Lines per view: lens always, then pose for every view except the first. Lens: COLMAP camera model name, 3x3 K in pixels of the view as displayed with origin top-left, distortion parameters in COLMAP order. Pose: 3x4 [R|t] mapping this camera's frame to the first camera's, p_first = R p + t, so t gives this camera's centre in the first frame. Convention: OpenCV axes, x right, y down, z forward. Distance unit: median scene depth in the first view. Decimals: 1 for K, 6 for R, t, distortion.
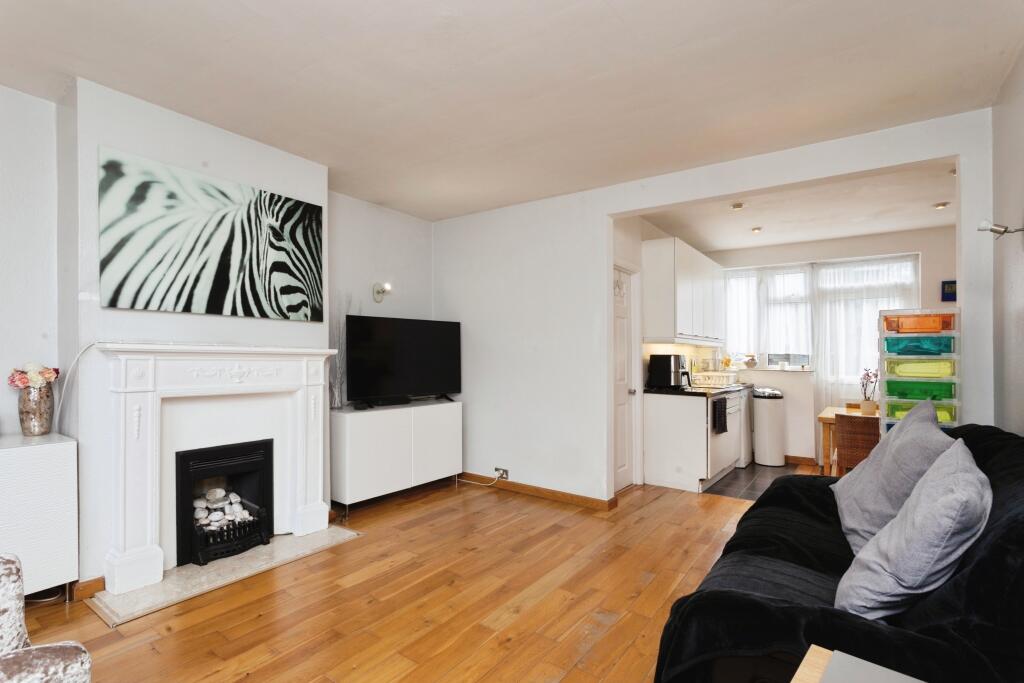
lens RADIAL K [[490.8, 0, 511.0], [0, 490.8, 358.2], [0, 0, 1]] dist [0.000696, 0.000099]
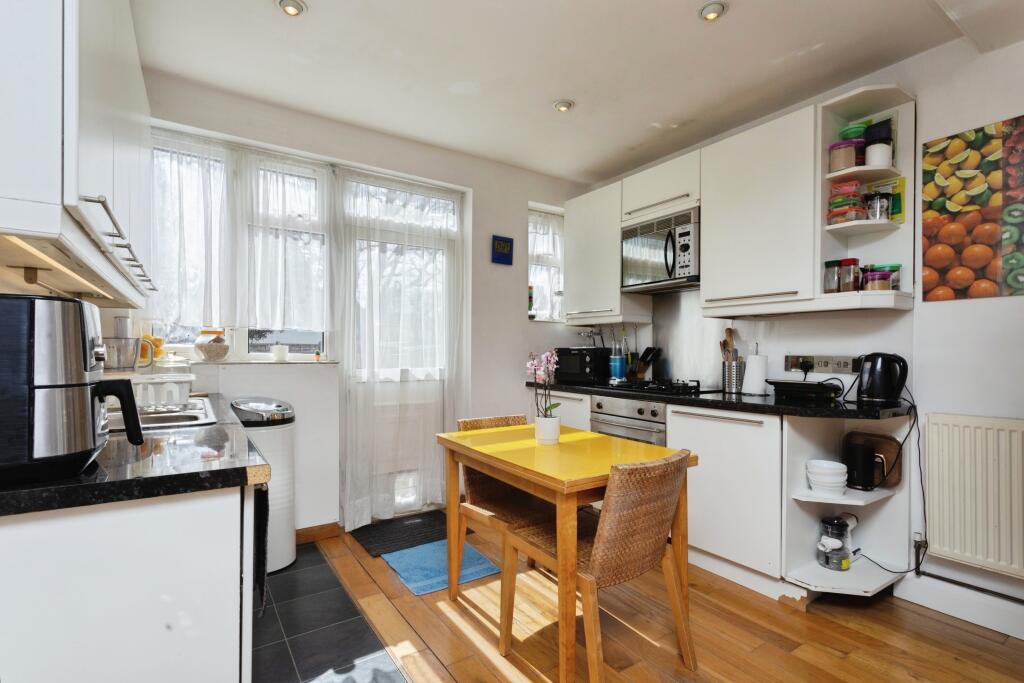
lens RADIAL K [[492.0, 0, 512.0], [0, 492.0, 341.5], [0, 0, 1]] dist [0.001246, 0.000092]
pose [[0.360261, 0.014476, 0.932739, 0.173390], [-0.000725, 0.999884, -0.015238, 0.010879], [-0.932851, 0.004814, 0.360229, 0.612821]]
